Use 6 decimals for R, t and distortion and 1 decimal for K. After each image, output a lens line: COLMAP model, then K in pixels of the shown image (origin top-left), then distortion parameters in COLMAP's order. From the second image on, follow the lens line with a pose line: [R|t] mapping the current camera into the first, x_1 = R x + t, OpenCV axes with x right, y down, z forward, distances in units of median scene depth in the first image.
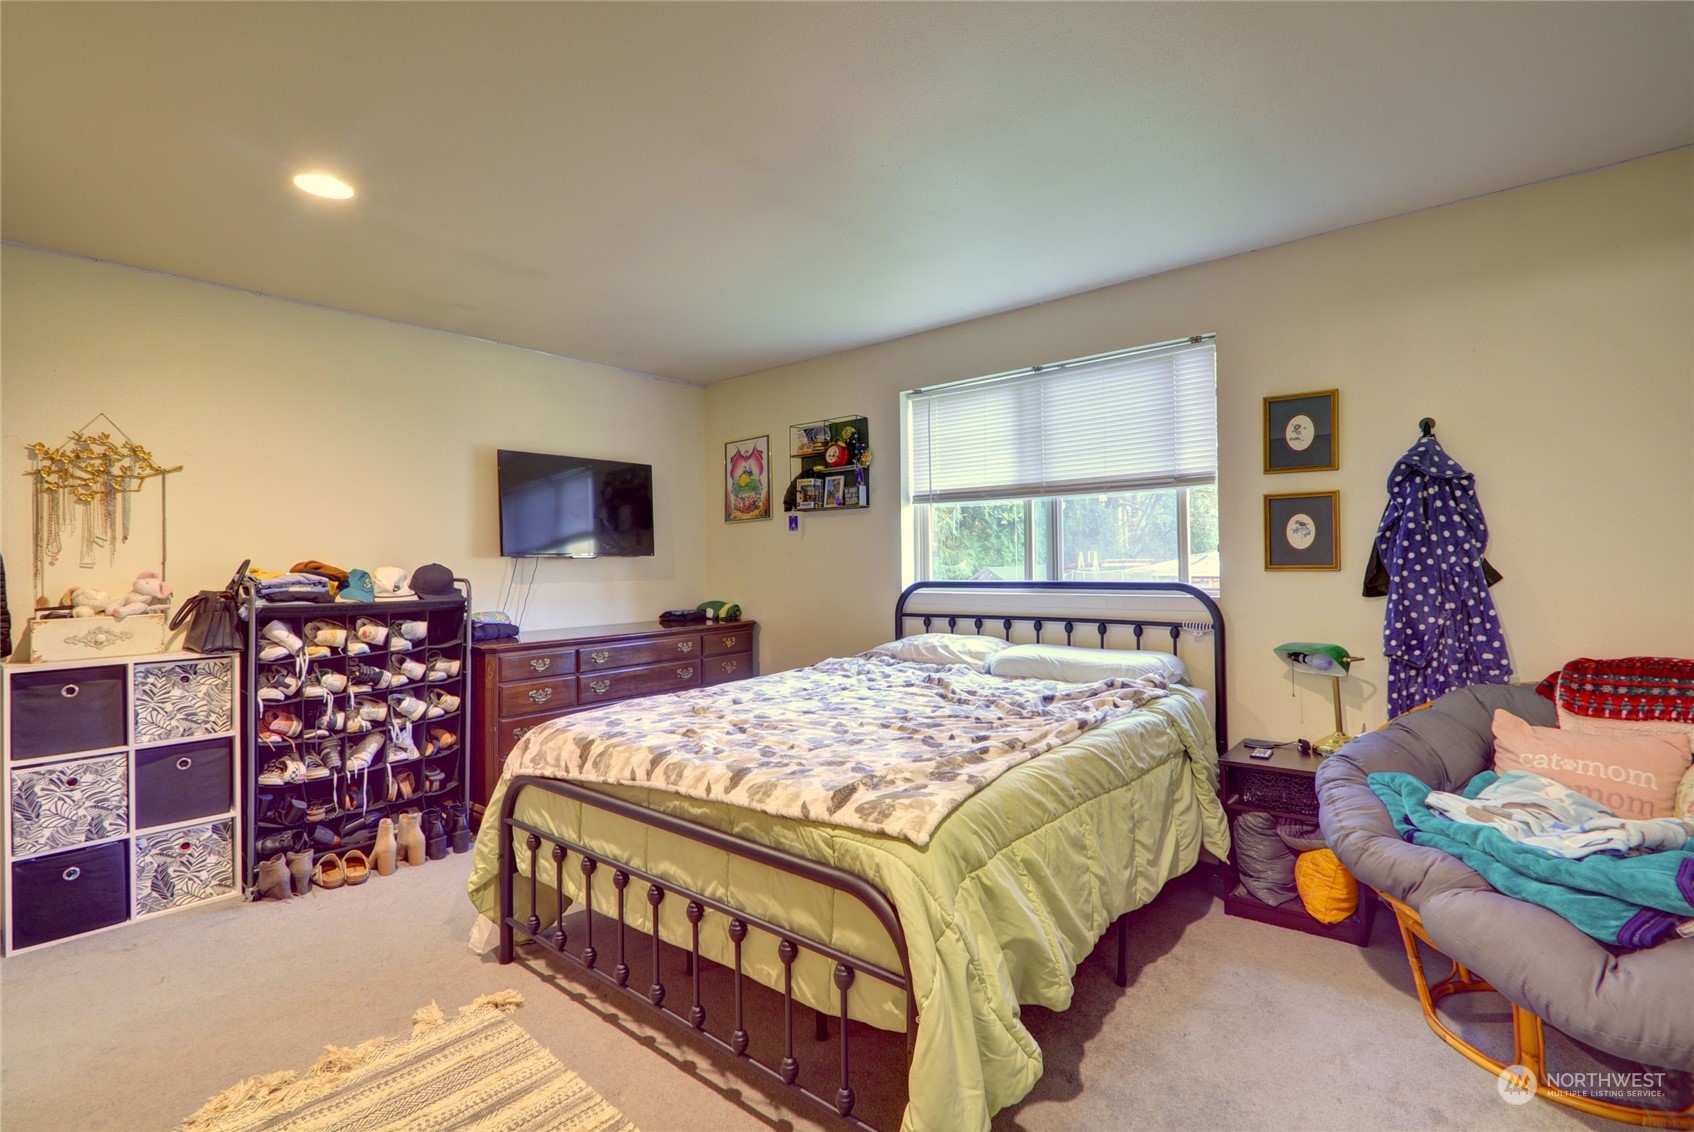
lens RADIAL K [[786.1, 0, 838.7], [0, 786.1, 567.5], [0, 0, 1]] dist [0.003109, -0.006629]
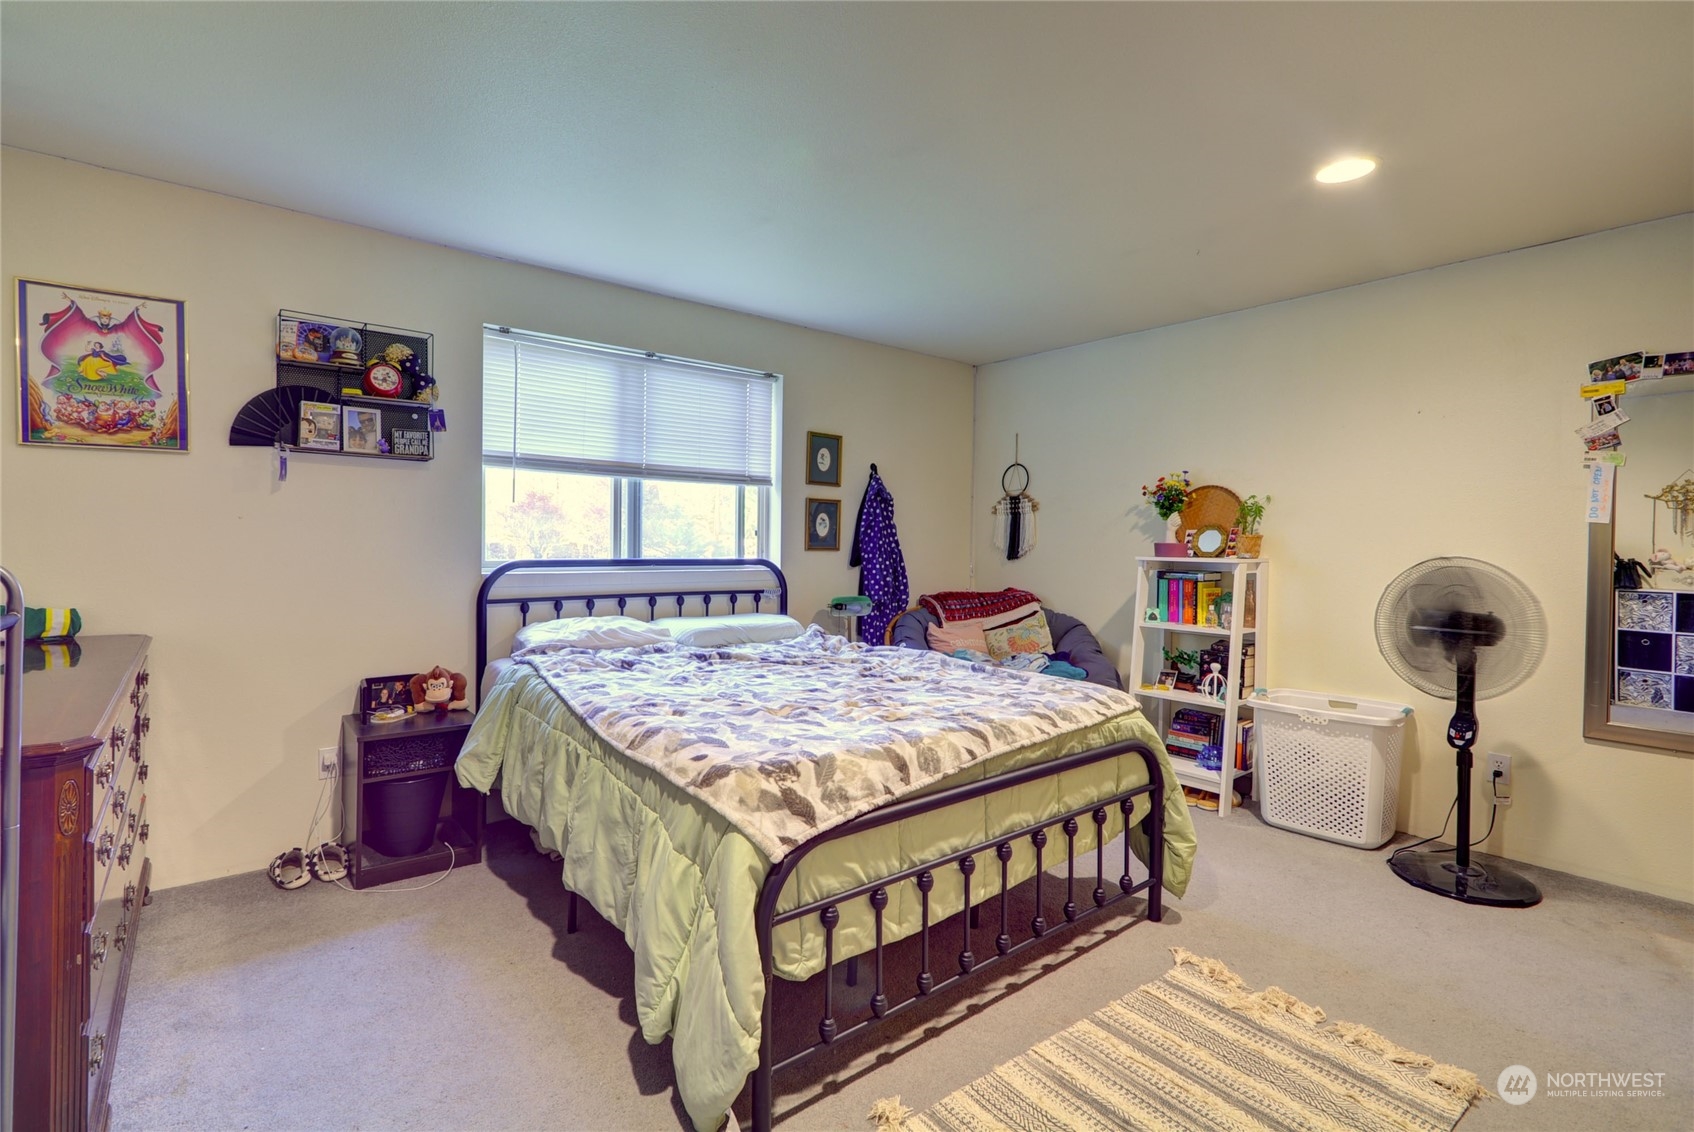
lens RADIAL K [[786.1, 0, 841.0], [0, 786.1, 555.1], [0, 0, 1]] dist [0.003109, -0.006629]
pose [[0.177131, -0.001706, 0.984186, -0.855527], [-0.012243, 0.999917, 0.003936, 0.005789], [-0.984111, -0.012747, 0.177096, 0.665682]]
